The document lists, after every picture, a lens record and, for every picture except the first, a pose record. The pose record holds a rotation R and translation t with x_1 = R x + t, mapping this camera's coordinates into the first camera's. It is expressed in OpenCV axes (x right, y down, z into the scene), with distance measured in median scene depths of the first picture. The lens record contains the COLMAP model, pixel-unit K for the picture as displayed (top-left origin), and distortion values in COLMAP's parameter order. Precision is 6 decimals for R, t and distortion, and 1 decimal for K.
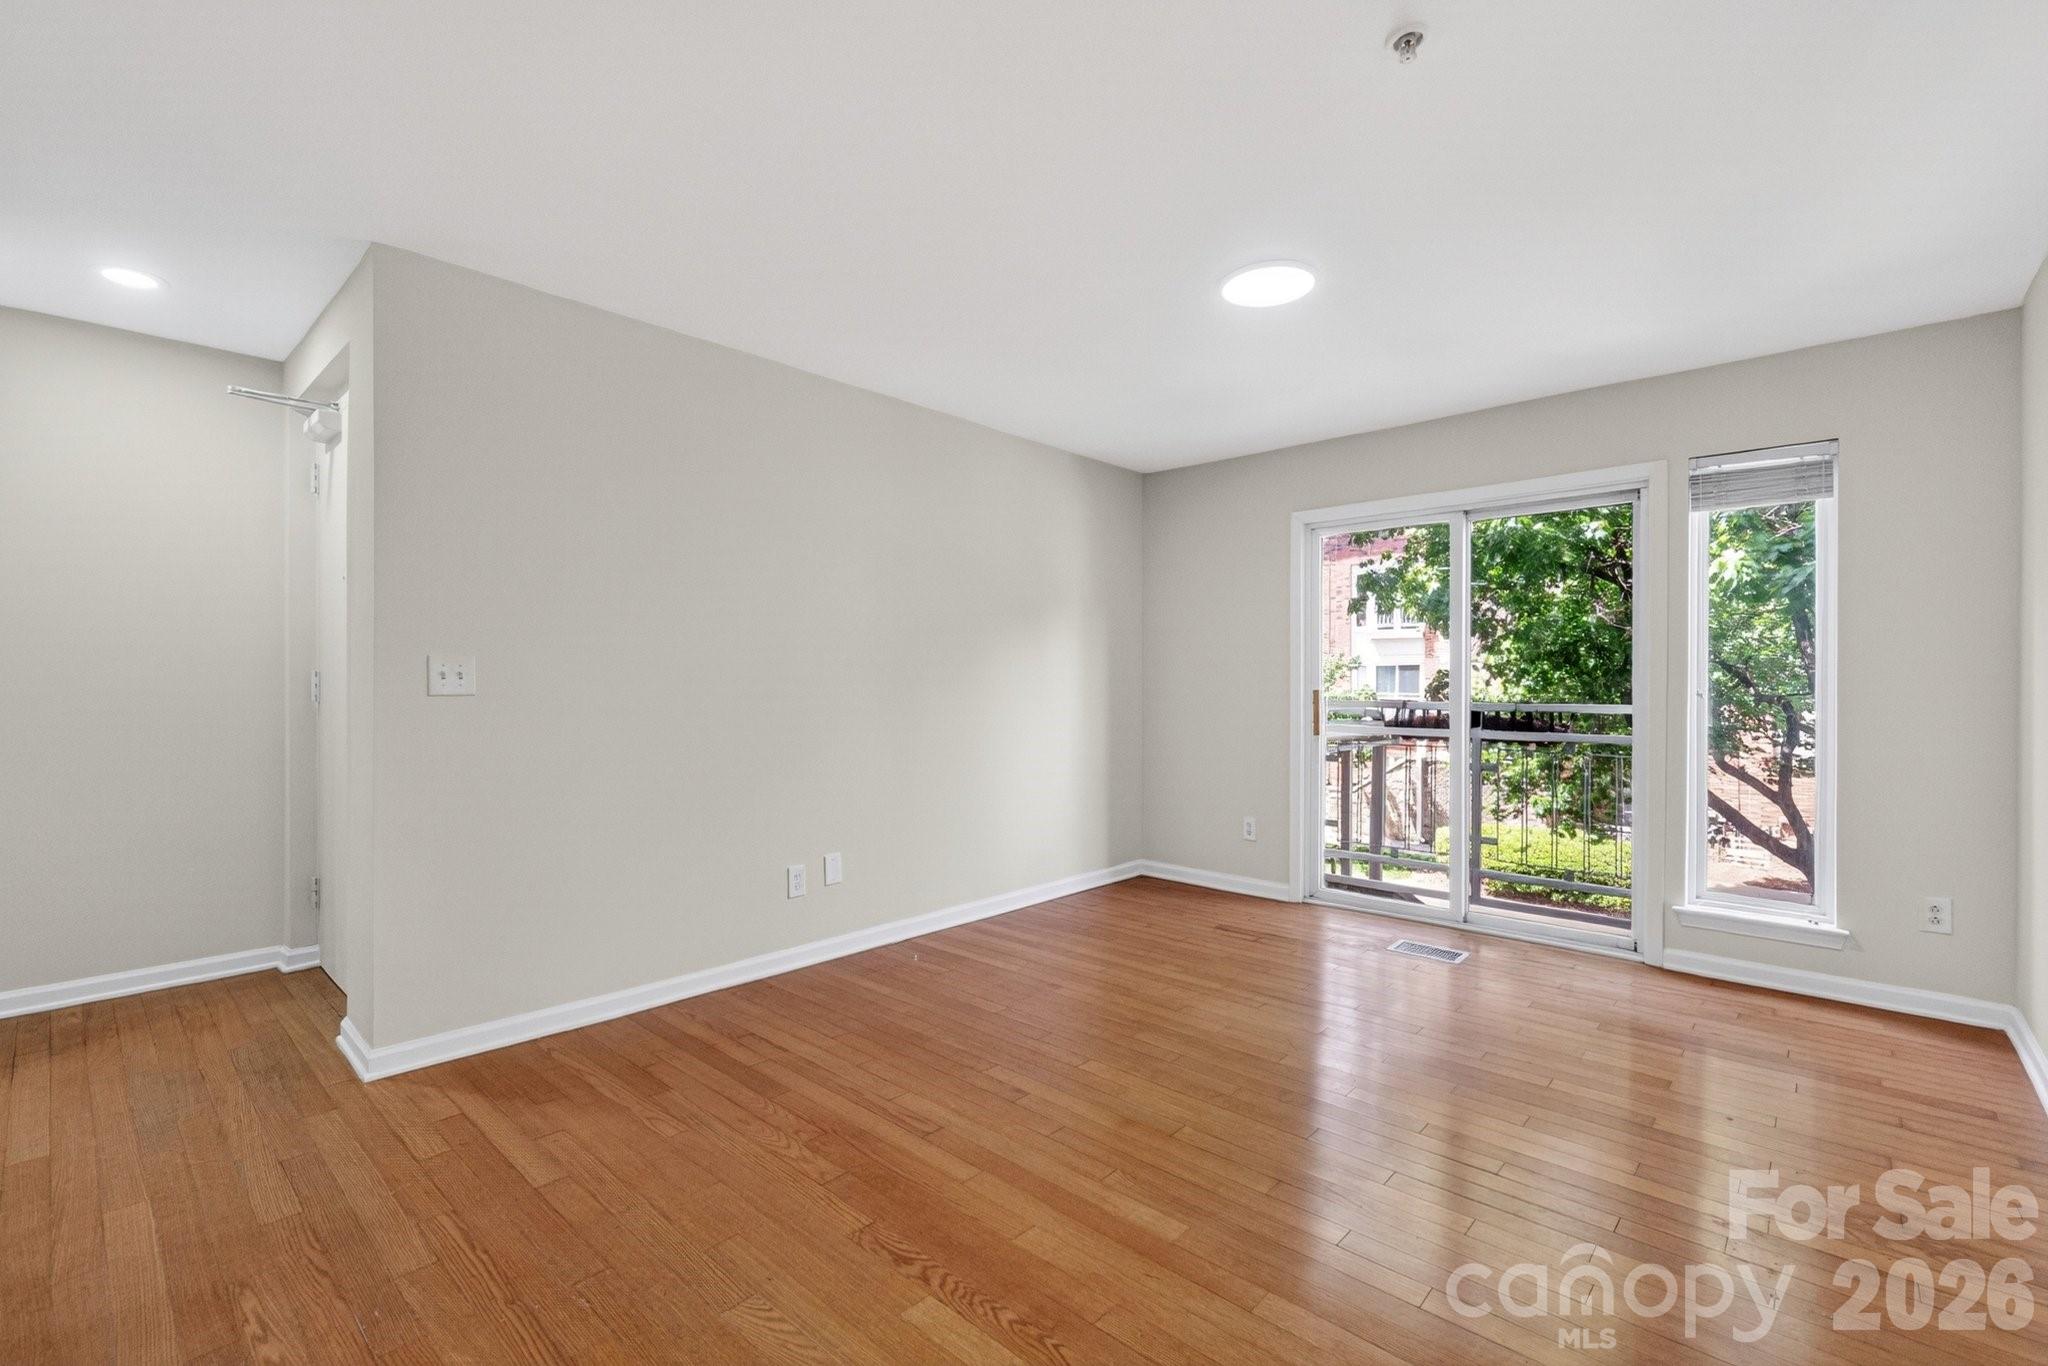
lens RADIAL K [[898.0, 0, 1006.6], [0, 898.0, 687.6], [0, 0, 1]] dist [-0.000834, -0.002331]
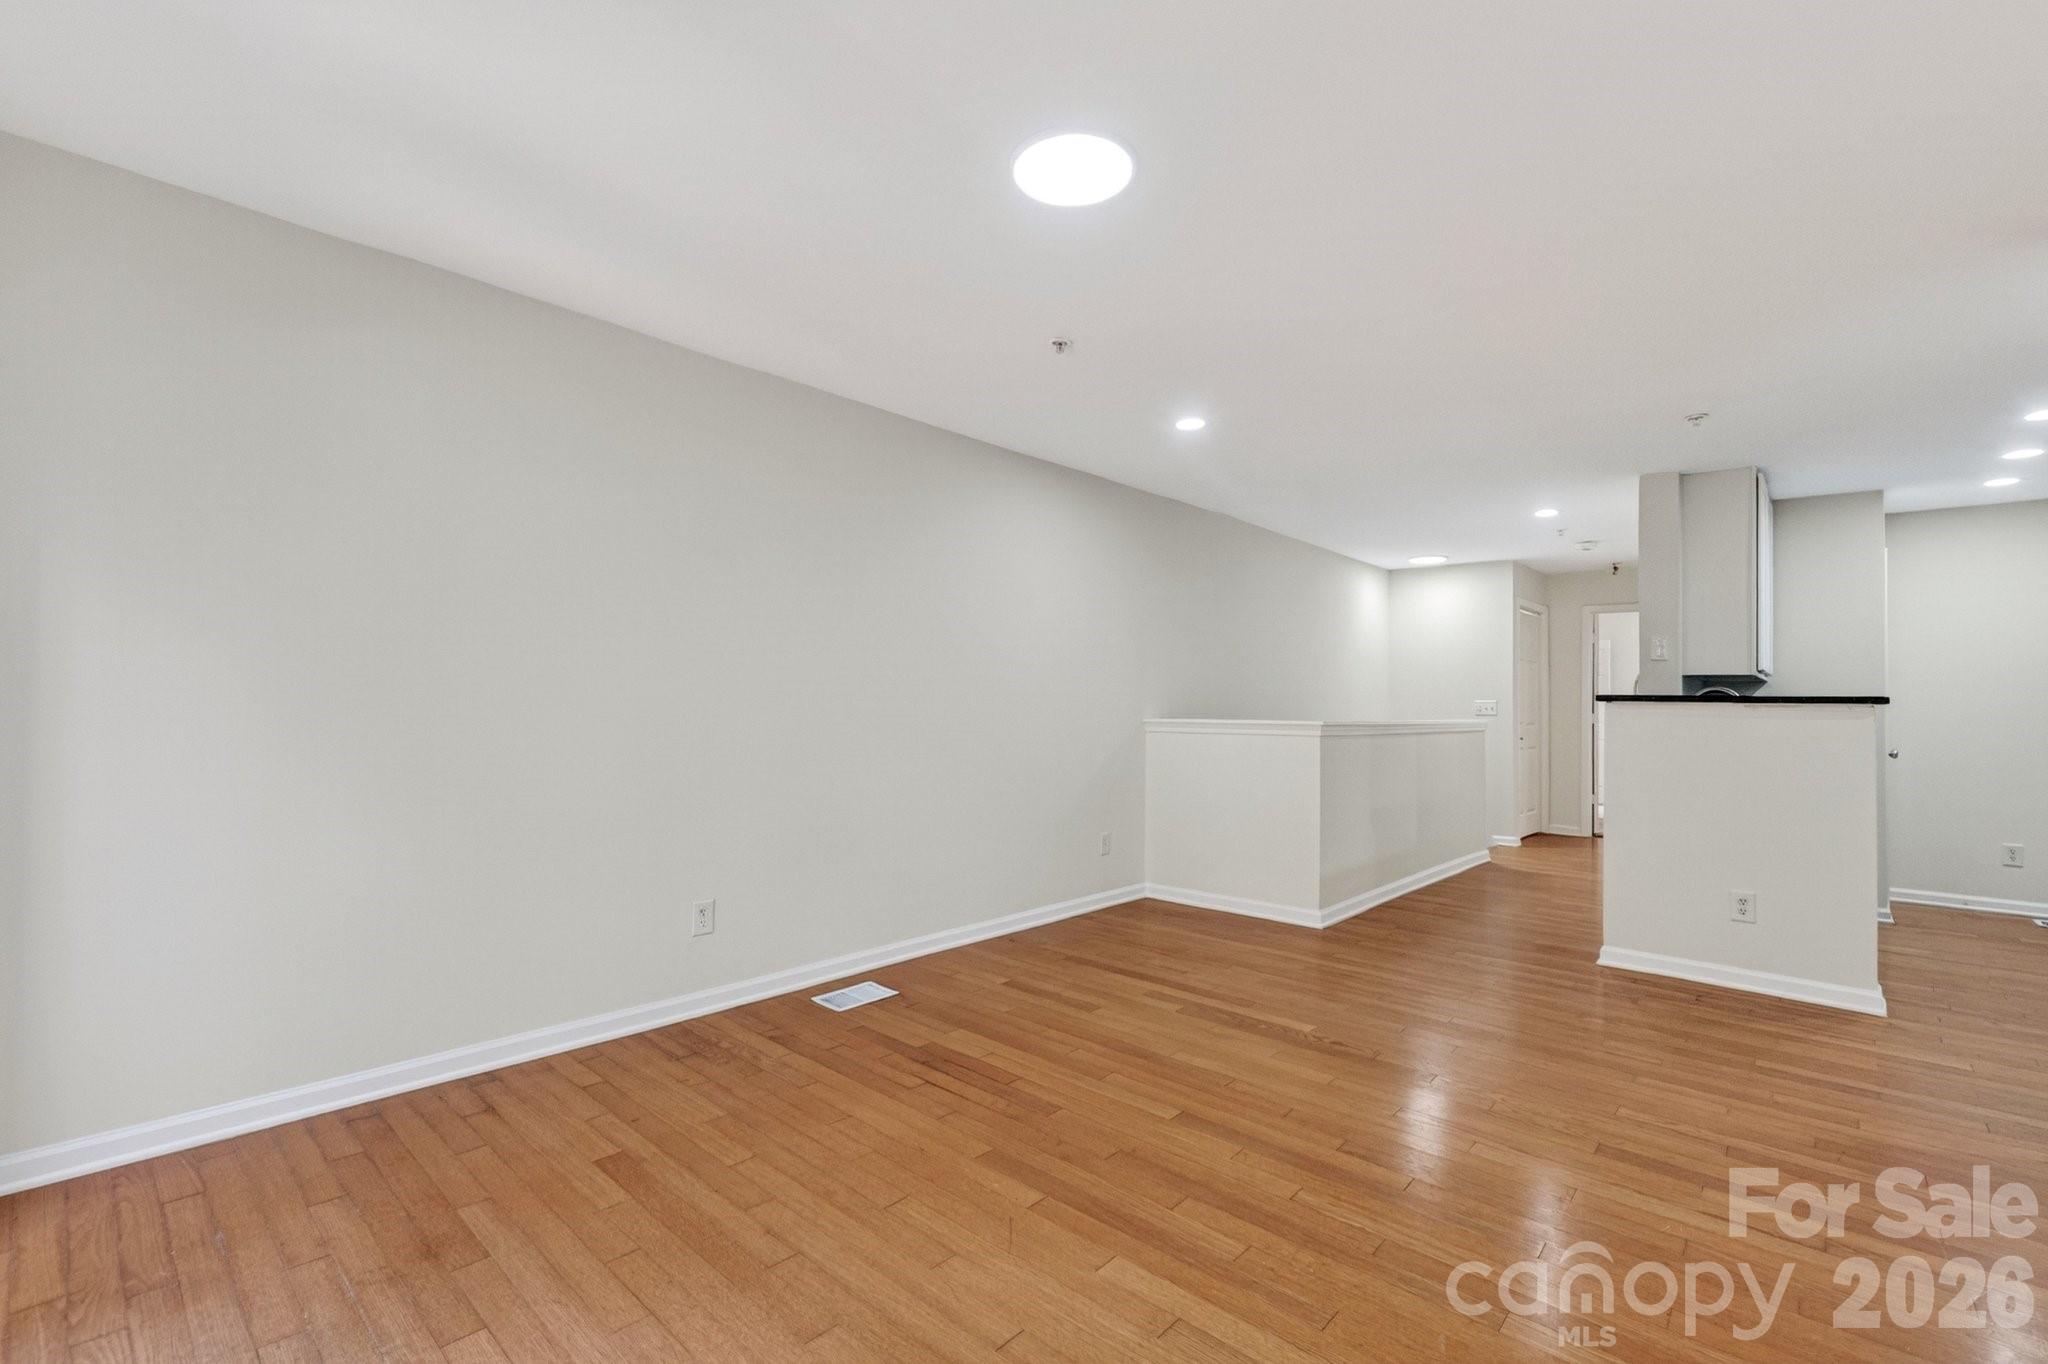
lens RADIAL K [[898.0, 0, 1014.3], [0, 898.0, 690.7], [0, 0, 1]] dist [-0.000834, -0.002331]
pose [[-0.999750, -0.017746, -0.013606, 0.265725], [-0.017664, 0.999825, -0.006080, -0.007276], [0.013712, -0.005838, -0.999889, 1.348060]]
